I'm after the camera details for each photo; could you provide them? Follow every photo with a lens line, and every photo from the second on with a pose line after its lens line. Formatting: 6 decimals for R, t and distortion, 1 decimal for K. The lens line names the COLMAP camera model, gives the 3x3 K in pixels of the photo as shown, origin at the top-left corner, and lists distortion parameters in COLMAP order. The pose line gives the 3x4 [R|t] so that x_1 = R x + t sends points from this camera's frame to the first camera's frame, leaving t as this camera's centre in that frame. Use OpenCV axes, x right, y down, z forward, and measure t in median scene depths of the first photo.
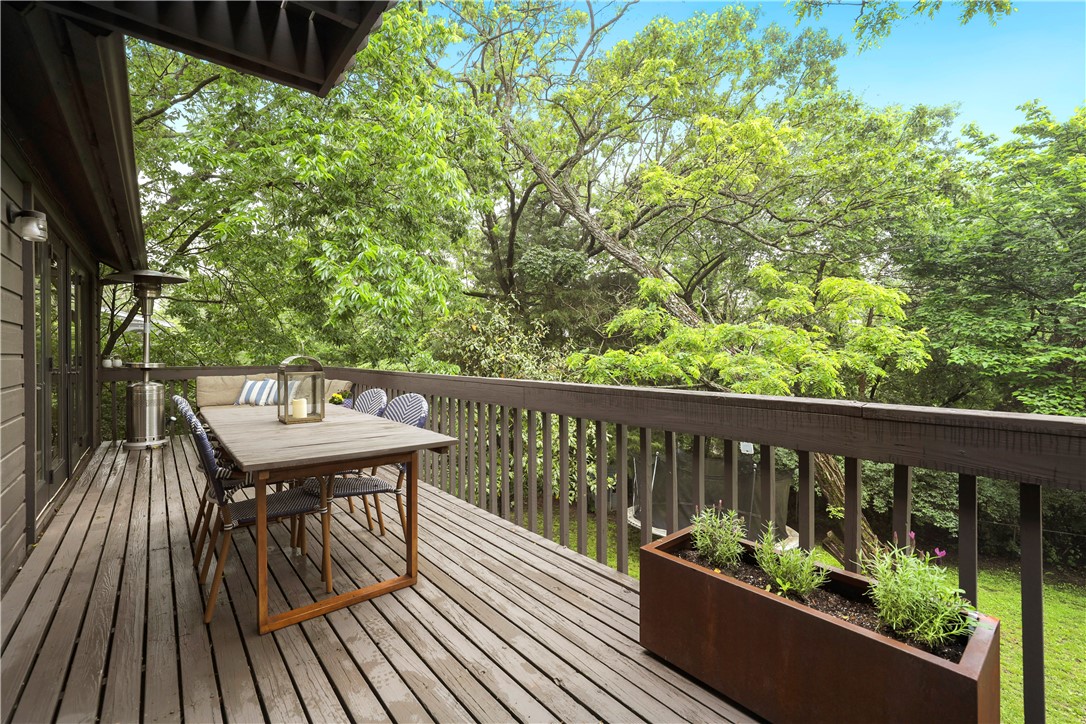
lens RADIAL K [[466.9, 0, 539.6], [0, 466.9, 357.8], [0, 0, 1]] dist [-0.045437, 0.016933]
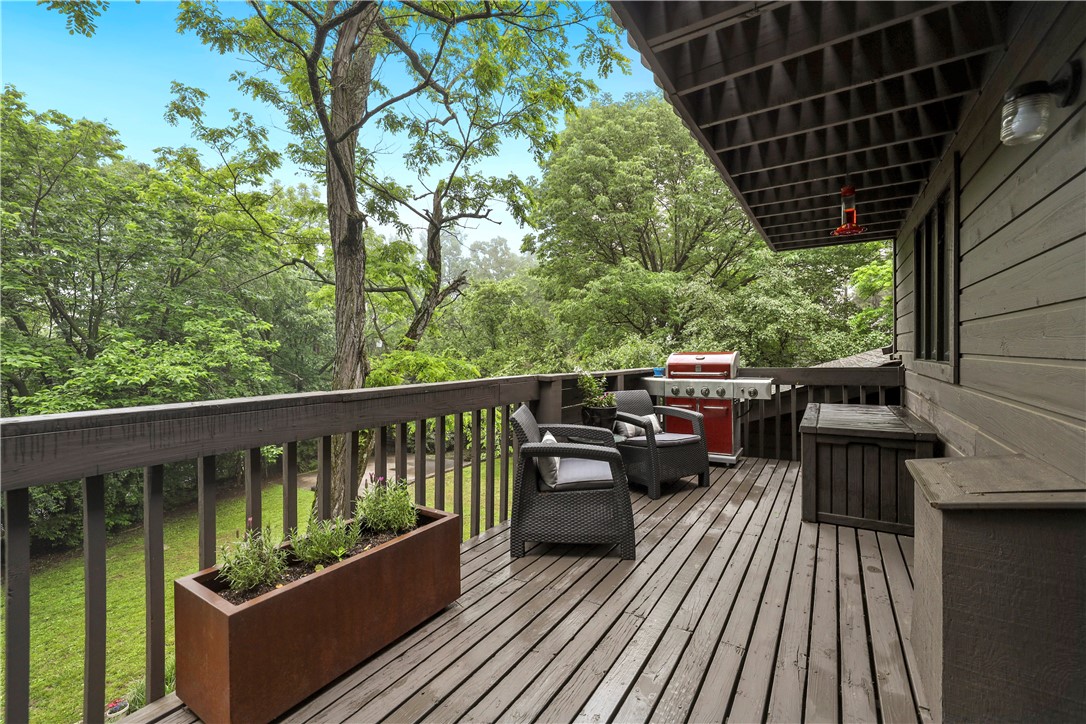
lens RADIAL K [[466.9, 0, 539.6], [0, 466.9, 357.8], [0, 0, 1]] dist [-0.045437, 0.016933]
pose [[-0.314165, -0.006883, 0.949343, -0.670773], [0.010955, 0.999881, 0.010875, -0.004940], [-0.949305, 0.013817, -0.314052, 0.800195]]
